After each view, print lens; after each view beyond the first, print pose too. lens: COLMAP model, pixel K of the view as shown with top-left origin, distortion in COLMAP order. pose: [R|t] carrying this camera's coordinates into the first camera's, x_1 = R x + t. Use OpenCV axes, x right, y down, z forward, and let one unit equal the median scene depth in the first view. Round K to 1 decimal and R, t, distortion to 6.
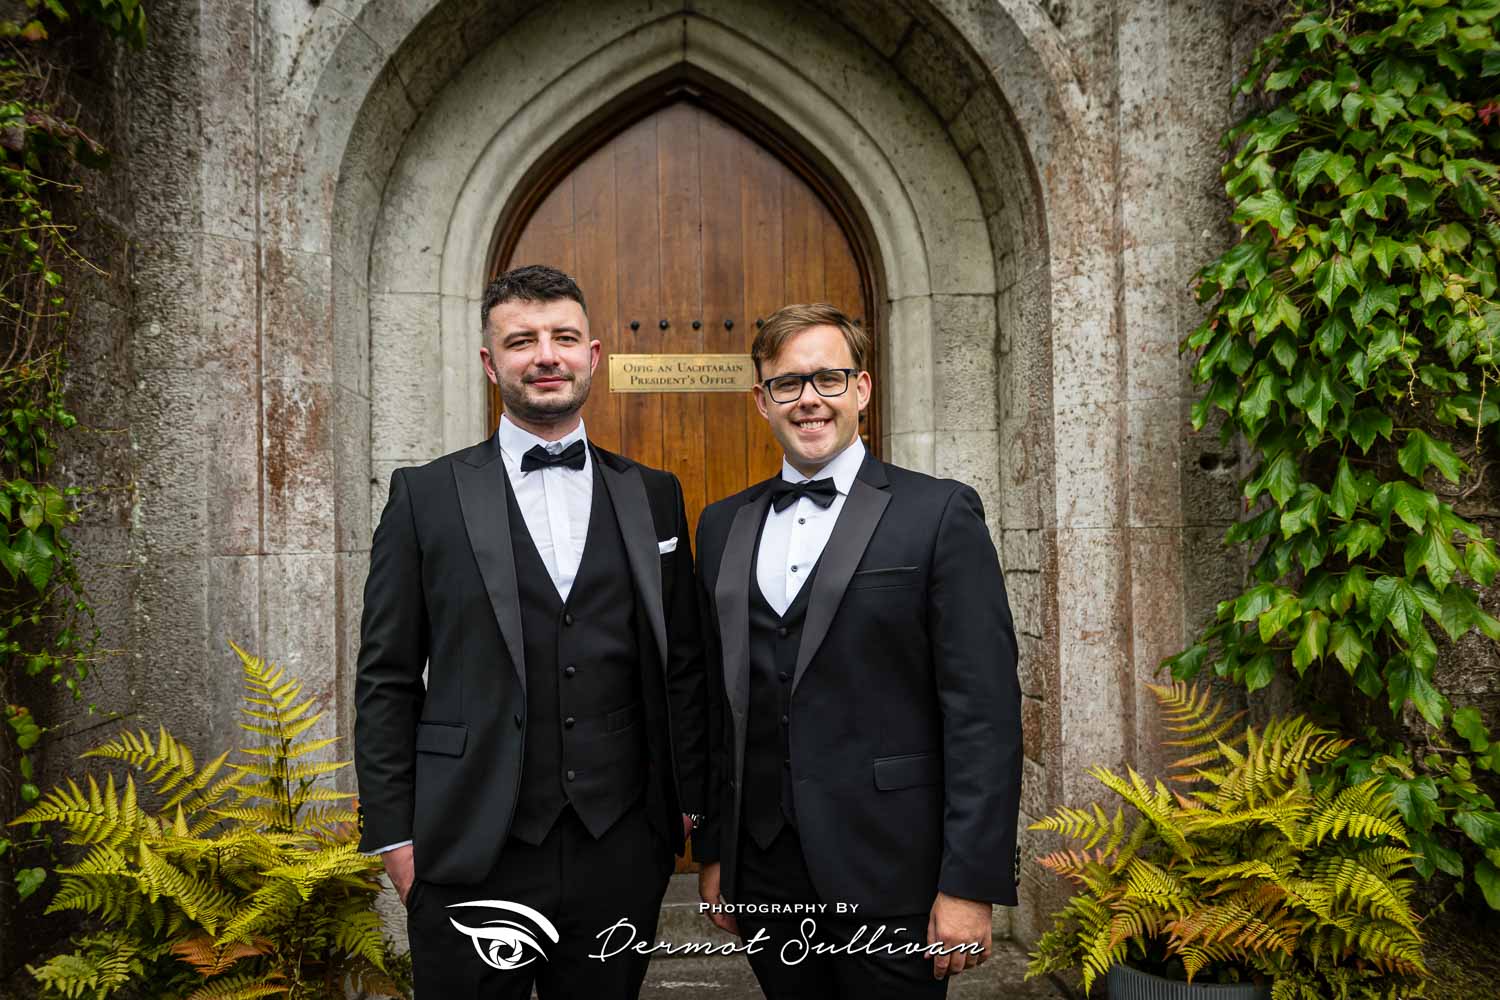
lens RADIAL K [[1251.4, 0, 752.8], [0, 1251.4, 500.0], [0, 0, 1]] dist [0.062813, -0.033814]
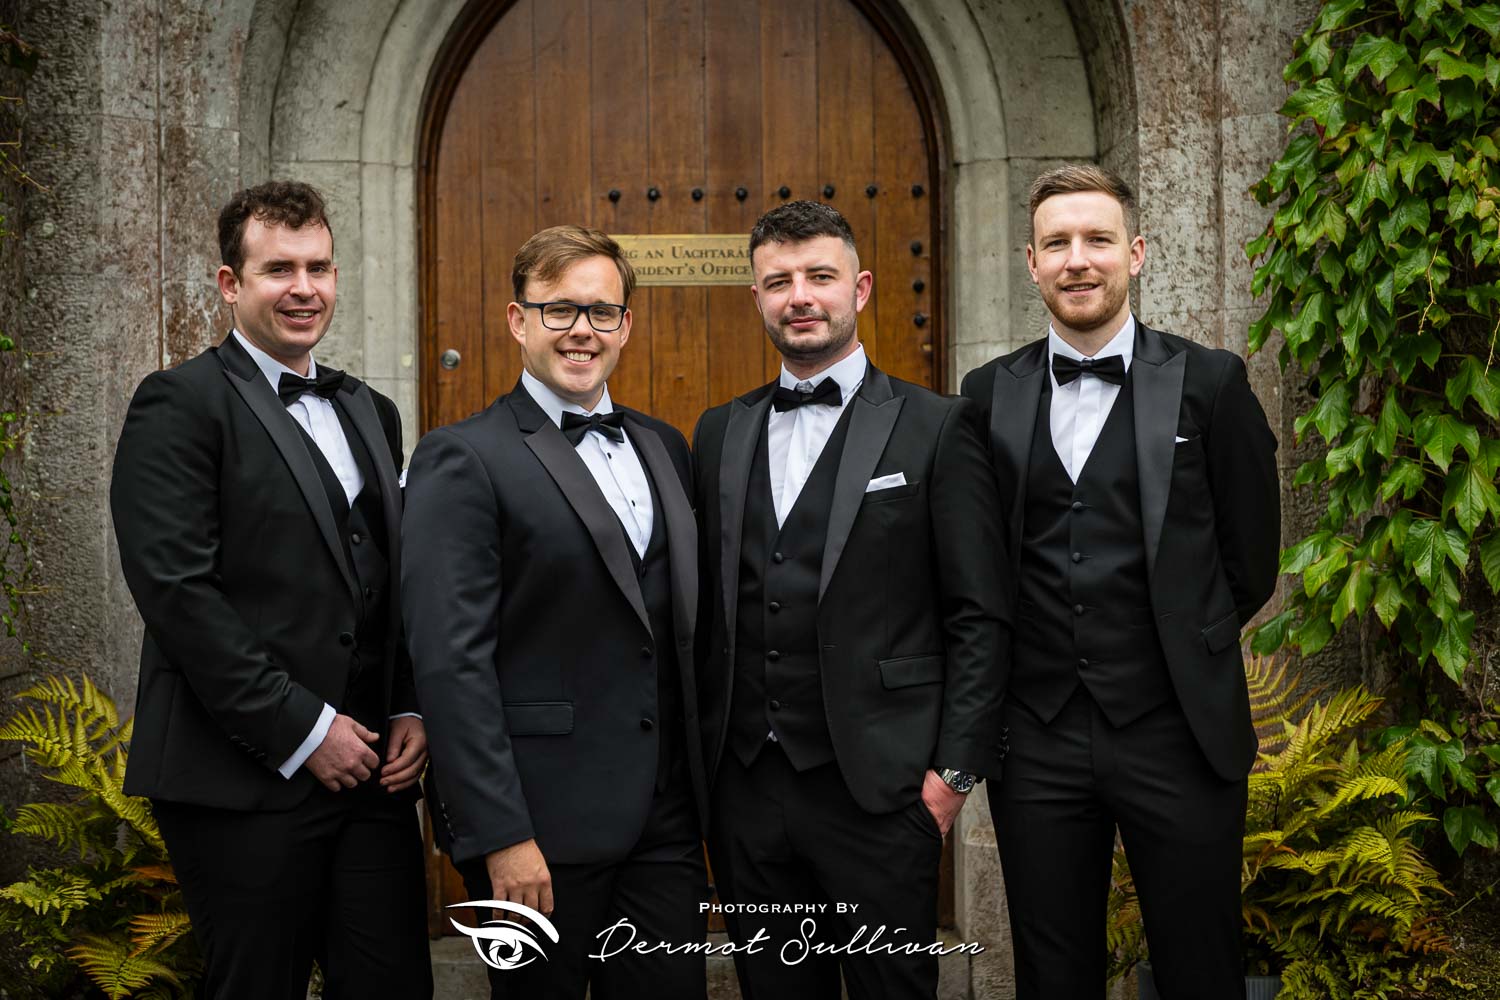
lens RADIAL K [[2614.6, 0, 707.3], [0, 2614.6, 477.6], [0, 0, 1]] dist [0.190950, 0.000000]
pose [[0.997115, 0.007621, -0.075525, 0.101192], [-0.006395, 0.999844, 0.016466, 0.001628], [0.075639, -0.015935, 0.997008, -0.694930]]
